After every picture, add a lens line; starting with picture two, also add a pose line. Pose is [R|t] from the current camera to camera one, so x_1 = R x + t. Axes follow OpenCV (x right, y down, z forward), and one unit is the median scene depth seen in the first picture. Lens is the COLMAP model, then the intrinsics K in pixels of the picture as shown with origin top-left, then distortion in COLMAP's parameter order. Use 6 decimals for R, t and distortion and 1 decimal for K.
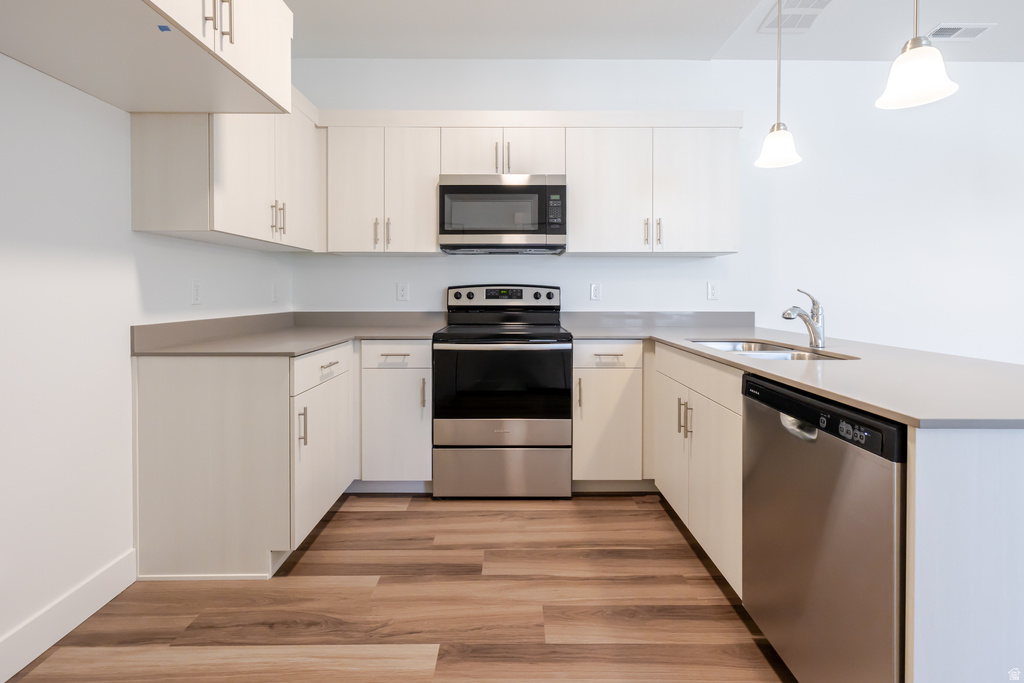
lens RADIAL K [[446.3, 0, 513.5], [0, 446.3, 297.4], [0, 0, 1]] dist [0.000257, -0.000205]
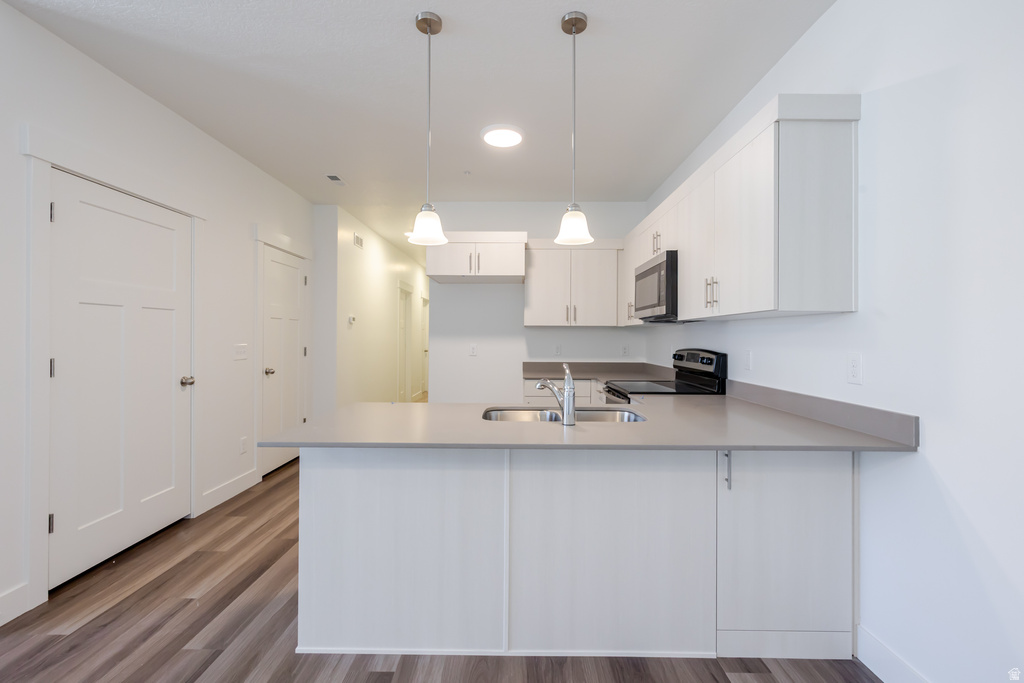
lens RADIAL K [[440.1, 0, 517.5], [0, 440.1, 335.9], [0, 0, 1]] dist [0.001802, 0.000209]
pose [[-0.007595, -0.002835, -0.999967, 1.191246], [-0.016181, 0.999865, -0.002711, -0.056670], [0.999840, 0.016160, -0.007640, 0.647634]]
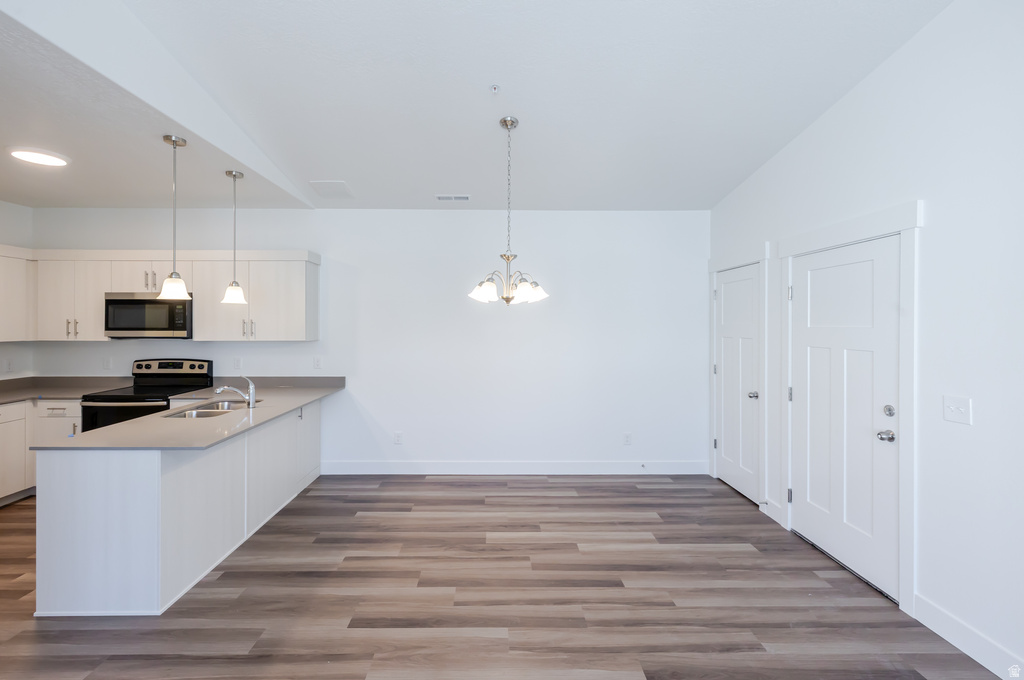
lens RADIAL K [[442.7, 0, 495.6], [0, 442.7, 323.8], [0, 0, 1]] dist [-0.001763, 0.000117]
pose [[0.999962, 0.002686, 0.008281, 1.194278], [-0.002602, 0.999945, -0.010139, -0.152607], [-0.008308, 0.010117, 0.999914, -0.567111]]
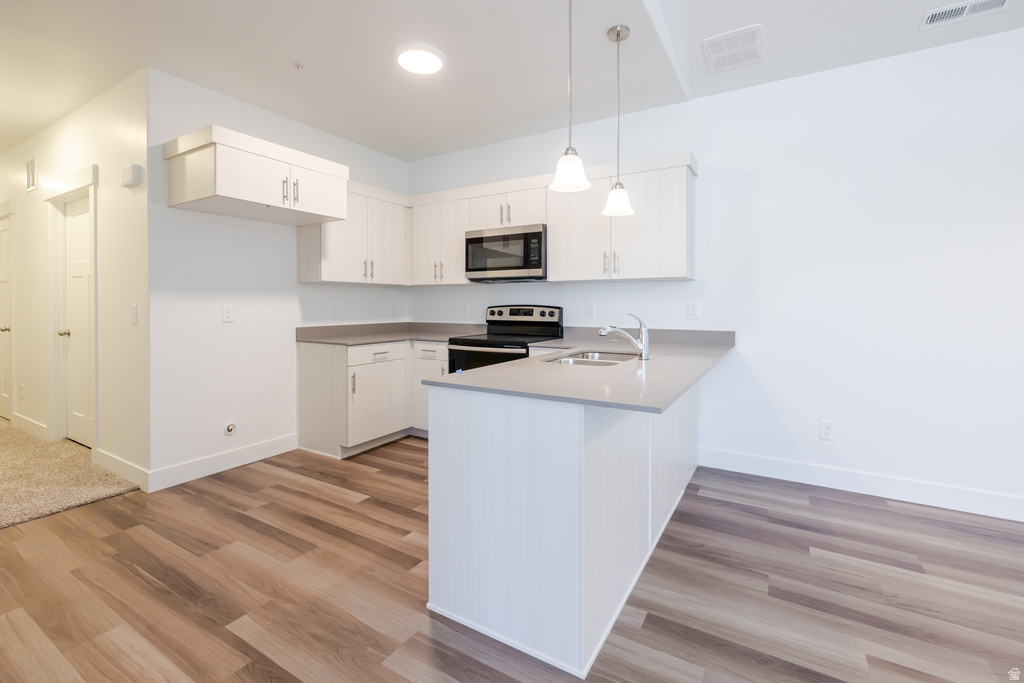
lens RADIAL K [[444.3, 0, 517.4], [0, 444.3, 308.4], [0, 0, 1]] dist [-0.001332, -0.000013]
pose [[0.857331, 0.005971, -0.514731, 0.739031], [-0.006173, 0.999980, 0.001319, -0.023150], [0.514728, 0.002047, 0.857351, -0.173372]]
